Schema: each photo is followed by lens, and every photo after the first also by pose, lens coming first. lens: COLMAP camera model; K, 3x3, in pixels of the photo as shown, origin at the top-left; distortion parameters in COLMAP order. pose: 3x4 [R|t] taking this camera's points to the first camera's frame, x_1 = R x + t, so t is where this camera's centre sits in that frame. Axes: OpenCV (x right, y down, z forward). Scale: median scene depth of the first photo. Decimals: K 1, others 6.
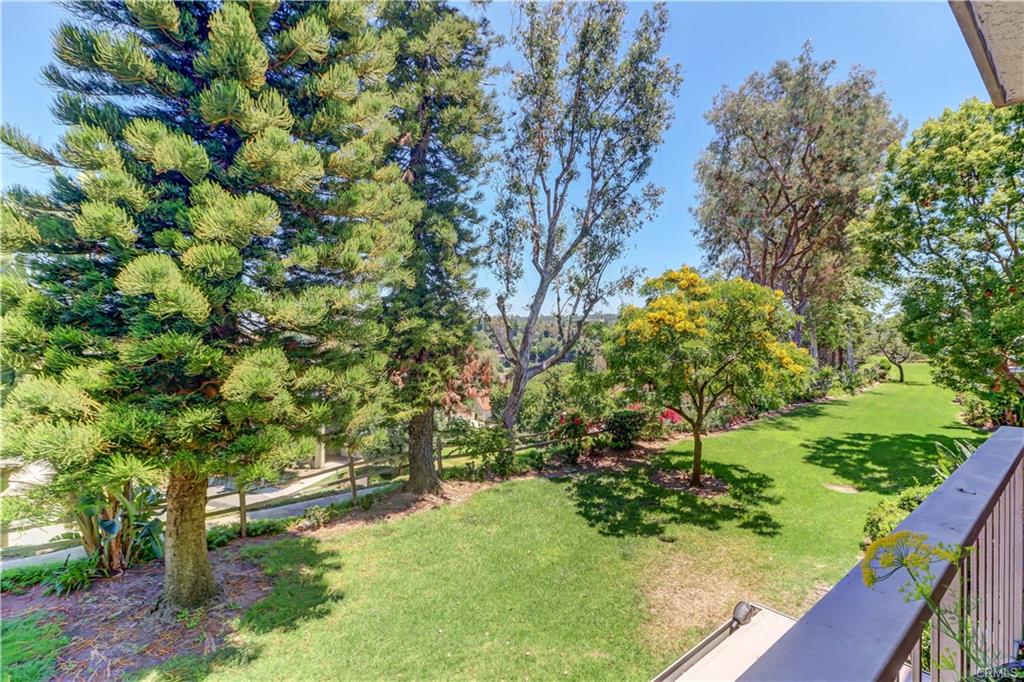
lens RADIAL K [[472.1, 0, 507.7], [0, 472.1, 331.1], [0, 0, 1]] dist [0.021031, -0.012863]
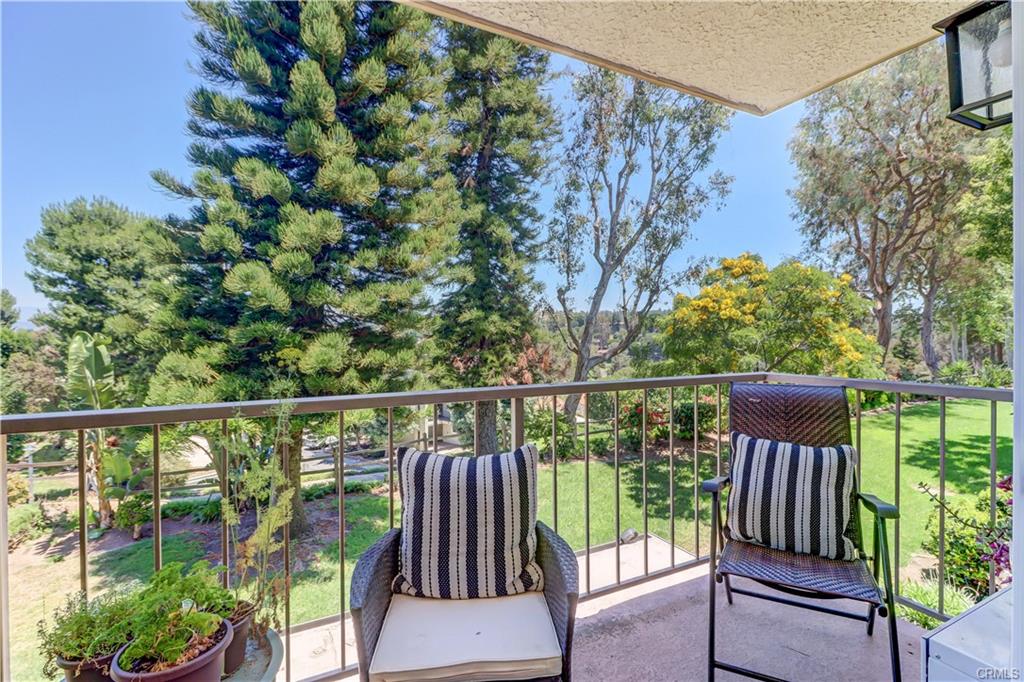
lens RADIAL K [[472.1, 0, 512.5], [0, 472.1, 332.8], [0, 0, 1]] dist [0.021031, -0.012863]
pose [[0.977123, -0.005912, -0.212593, 0.172394], [0.008259, 0.999914, 0.010150, 0.020568], [0.212515, -0.011674, 0.977088, -0.095215]]
